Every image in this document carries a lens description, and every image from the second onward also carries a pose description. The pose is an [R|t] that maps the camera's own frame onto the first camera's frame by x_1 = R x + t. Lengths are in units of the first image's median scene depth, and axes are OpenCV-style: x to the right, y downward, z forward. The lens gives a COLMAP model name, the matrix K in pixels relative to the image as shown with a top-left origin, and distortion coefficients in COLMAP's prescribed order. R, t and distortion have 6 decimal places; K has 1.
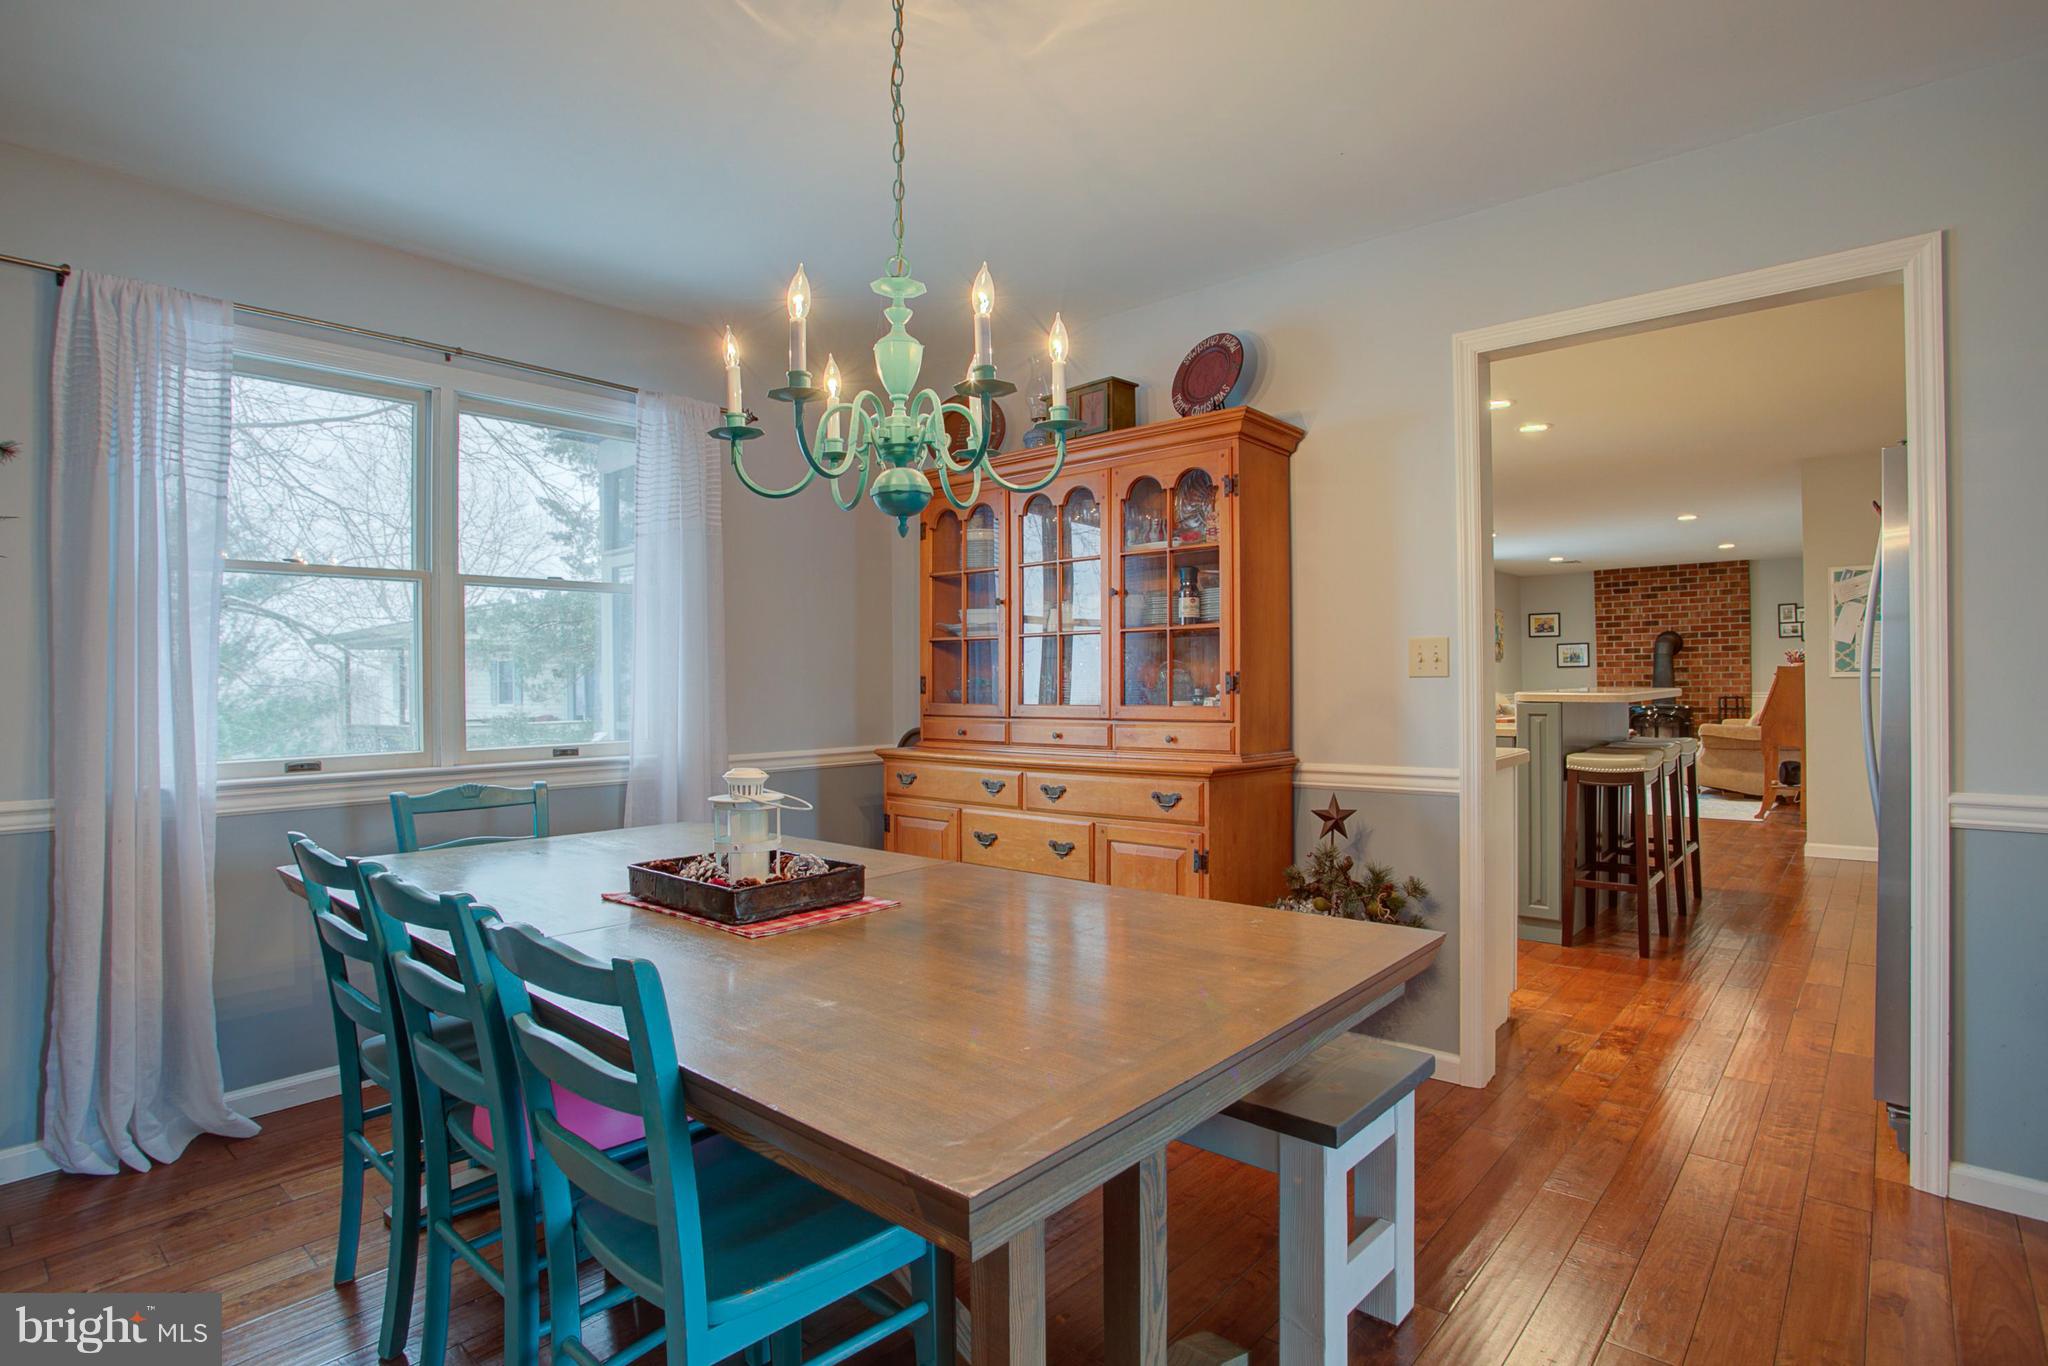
lens RADIAL K [[1030.1, 0, 1011.5], [0, 1030.1, 675.2], [0, 0, 1]] dist [-0.072759, 0.028945]
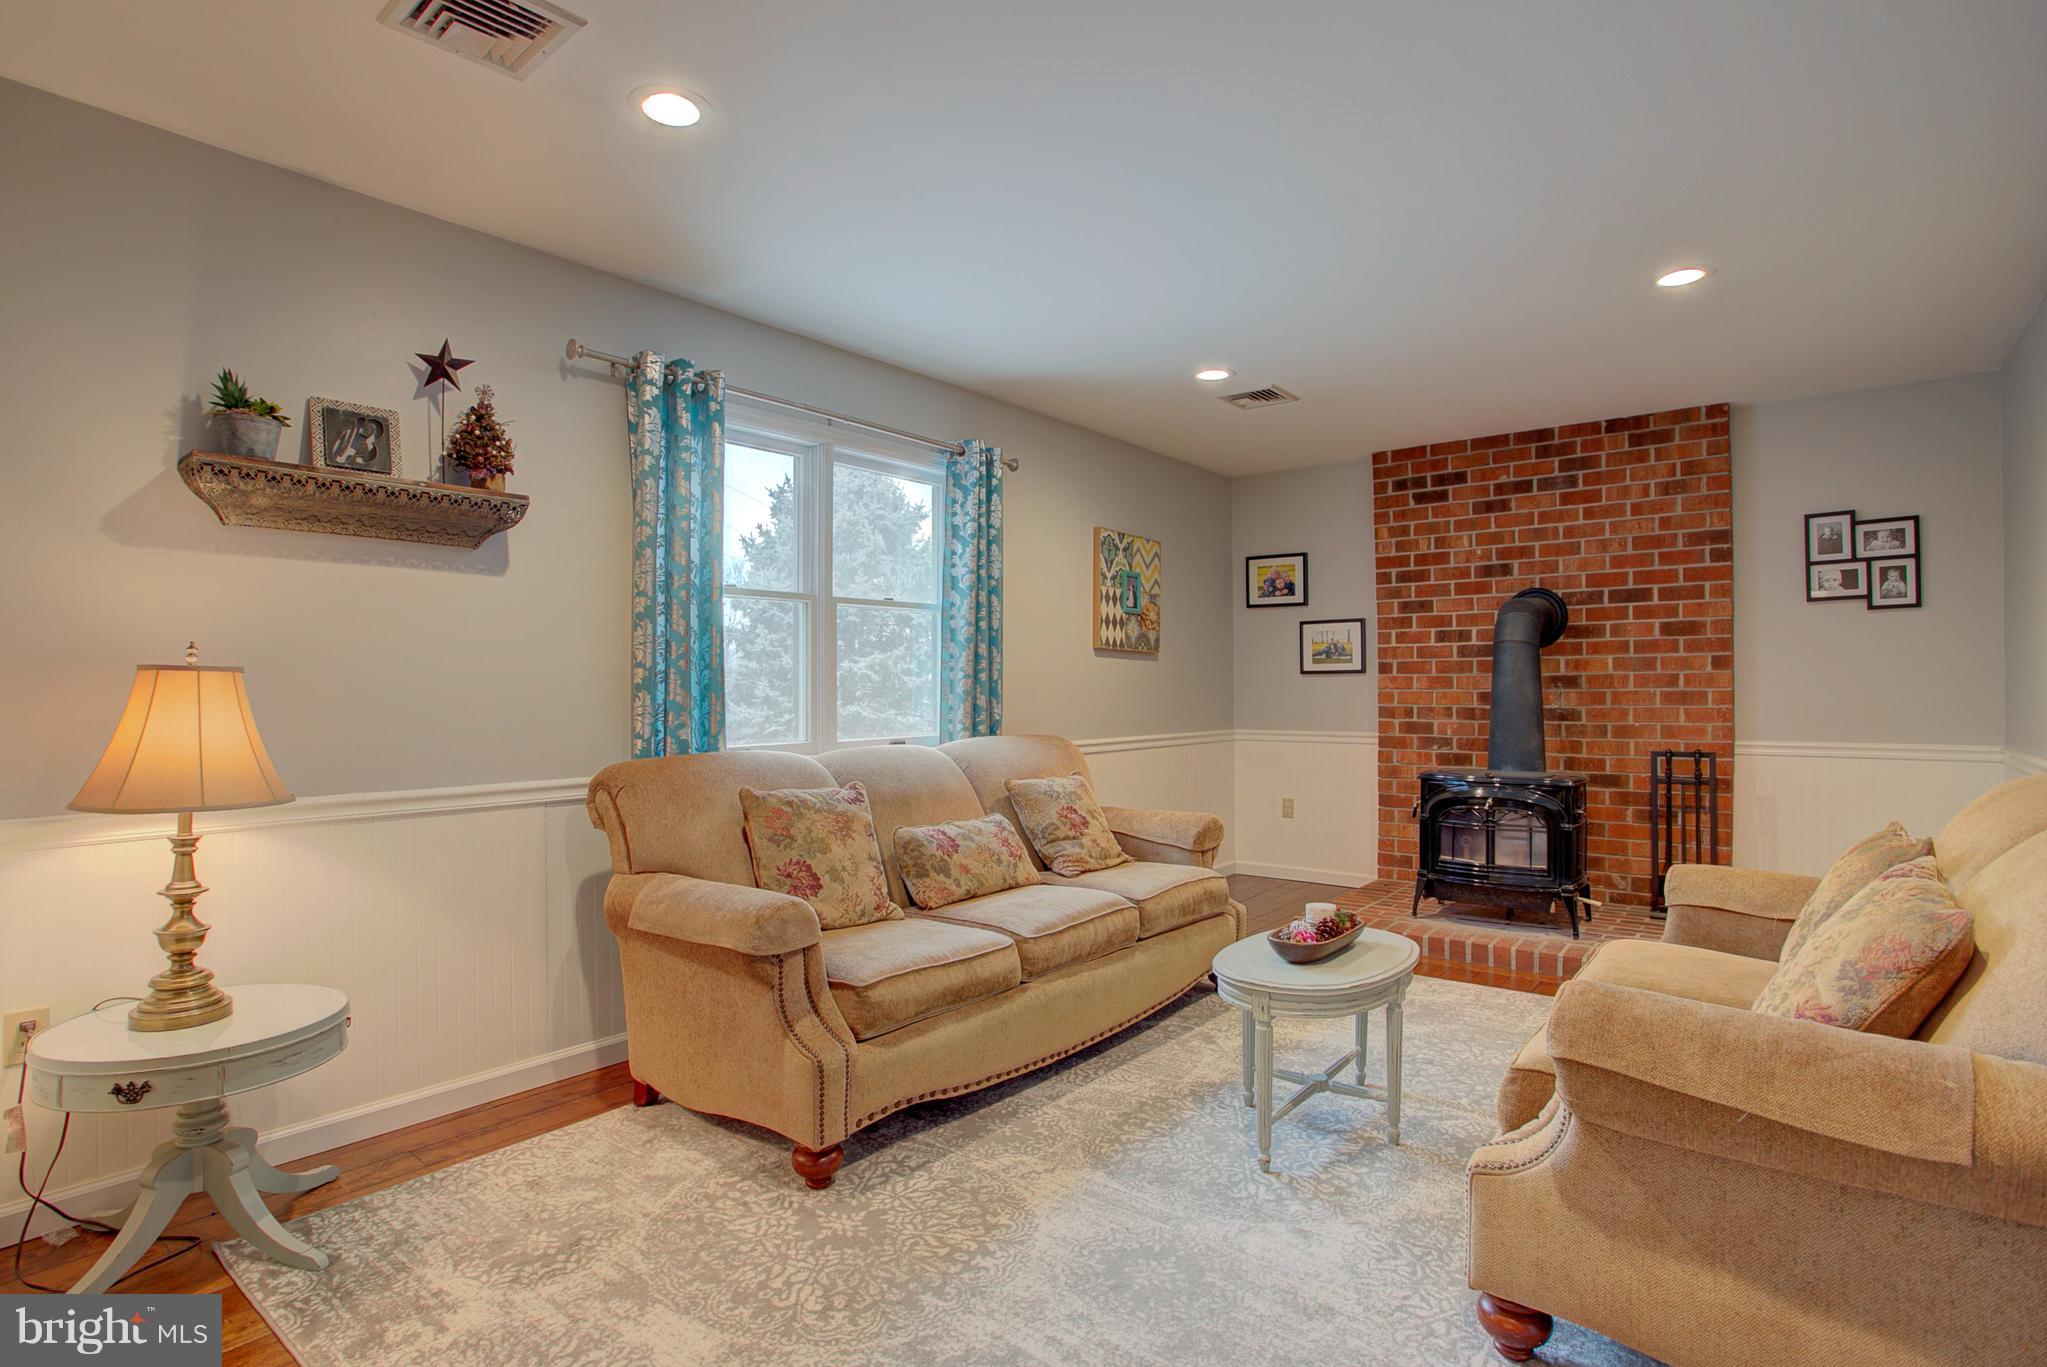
lens RADIAL K [[1029.6, 0, 996.7], [0, 1029.6, 675.2], [0, 0, 1]] dist [-0.072759, 0.028945]
pose [[0.999223, 0.003691, 0.039227, 0.422235], [-0.003745, 0.999992, 0.001289, -0.007696], [-0.039222, -0.001435, 0.999229, 0.599484]]
